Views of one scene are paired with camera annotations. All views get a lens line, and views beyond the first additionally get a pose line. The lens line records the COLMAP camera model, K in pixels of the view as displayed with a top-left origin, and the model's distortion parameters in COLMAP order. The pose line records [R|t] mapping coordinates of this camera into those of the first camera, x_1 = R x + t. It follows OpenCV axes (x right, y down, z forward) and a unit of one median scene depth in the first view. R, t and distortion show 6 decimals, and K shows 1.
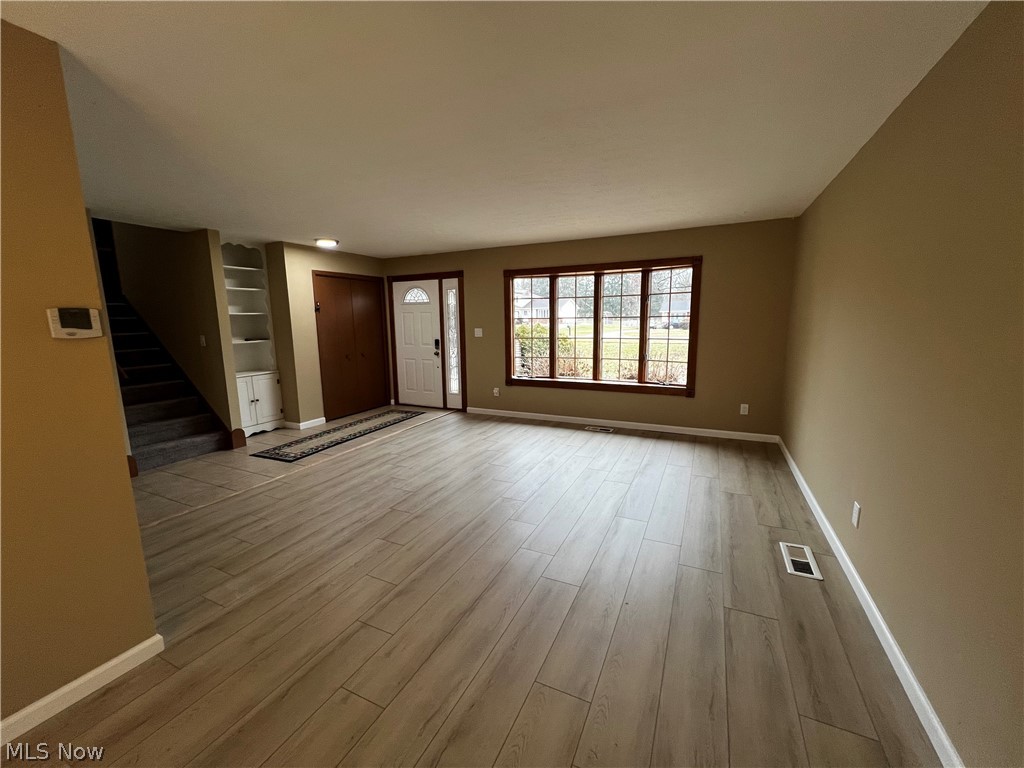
lens RADIAL K [[407.0, 0, 512.3], [0, 407.0, 385.3], [0, 0, 1]] dist [-0.004199, 0.000182]
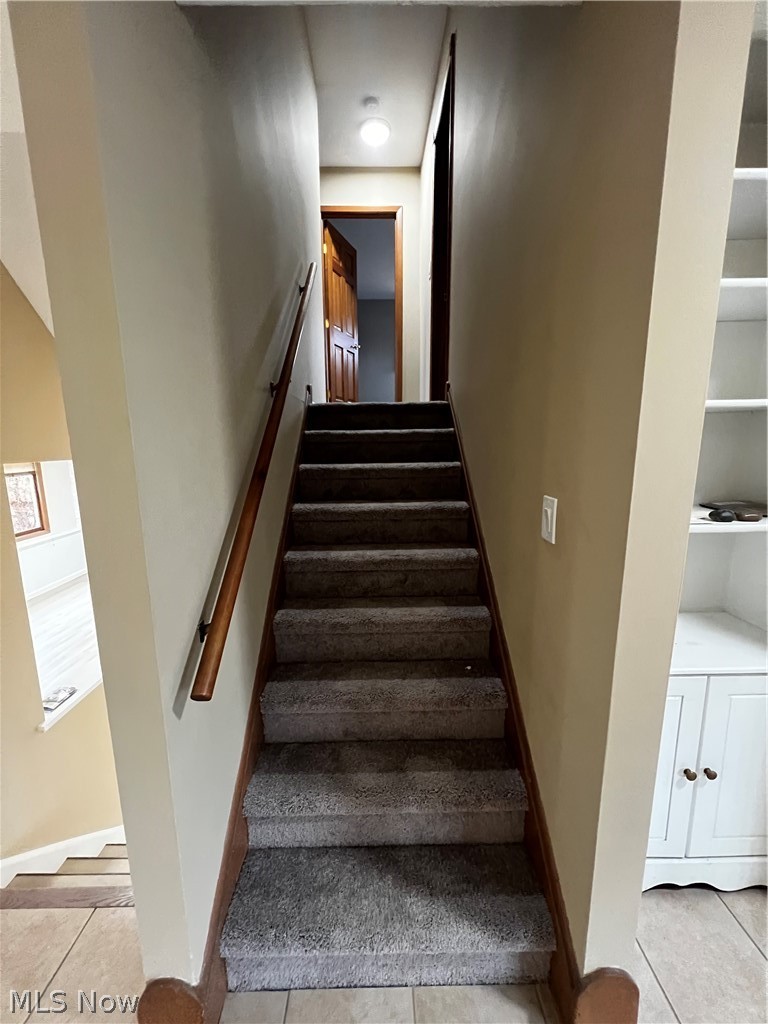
lens RADIAL K [[407.0, 0, 381.3], [0, 407.0, 511.7], [0, 0, 1]] dist [-0.004199, 0.000182]
pose [[0.438354, 0.157385, -0.884916, -0.465040], [-0.136750, 0.984766, 0.107403, -0.099125], [0.888339, 0.073932, 0.453198, 0.628893]]
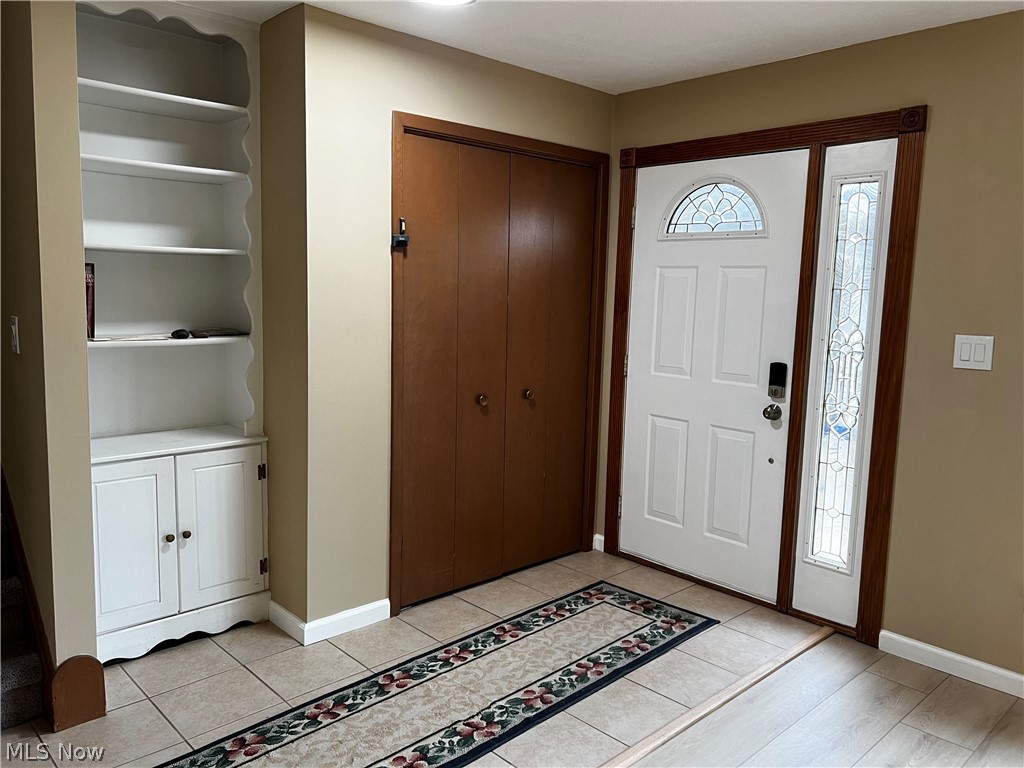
lens RADIAL K [[775.8, 0, 512.2], [0, 775.8, 380.0], [0, 0, 1]] dist [0.028183, -0.008096]
pose [[0.932800, 0.080312, -0.351332, -0.181959], [-0.095692, 0.995056, -0.026602, -0.075437], [0.347458, 0.058433, 0.935873, 0.471275]]
